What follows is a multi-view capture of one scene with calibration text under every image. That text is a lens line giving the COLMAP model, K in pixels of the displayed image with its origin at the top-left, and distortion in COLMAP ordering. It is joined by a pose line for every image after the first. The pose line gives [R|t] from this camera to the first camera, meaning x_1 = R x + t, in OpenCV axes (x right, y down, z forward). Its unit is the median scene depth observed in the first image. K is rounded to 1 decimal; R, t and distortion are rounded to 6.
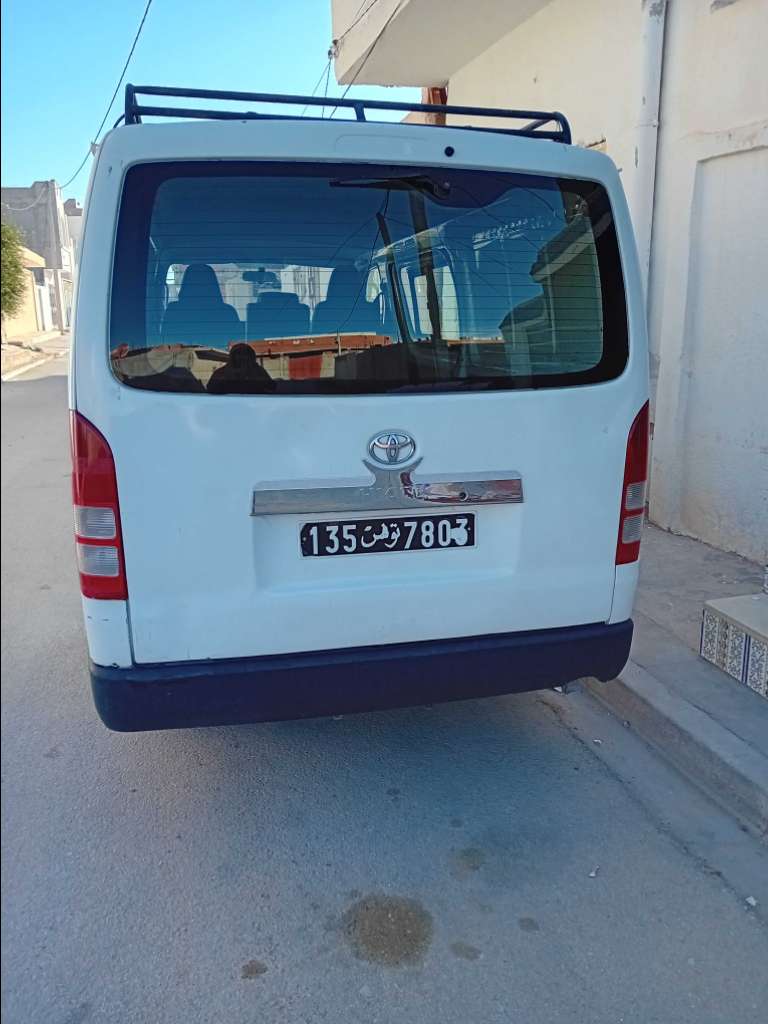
lens RADIAL K [[805.9, 0, 384.0], [0, 805.9, 512.0], [0, 0, 1]] dist [-0.026500, -0.009045]
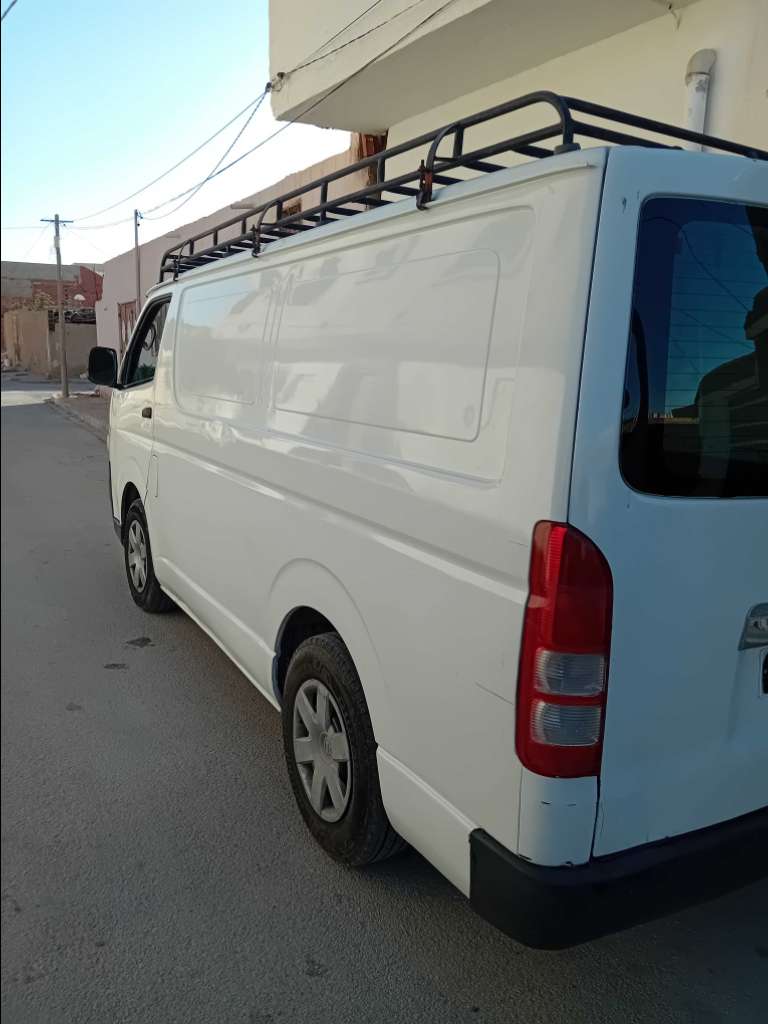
lens RADIAL K [[805.9, 0, 384.0], [0, 805.9, 512.0], [0, 0, 1]] dist [-0.026500, -0.009045]
pose [[0.962935, -0.011701, 0.269479, -0.684648], [0.025885, 0.998456, -0.049141, -0.098066], [-0.268488, 0.054295, 0.961752, 0.322801]]
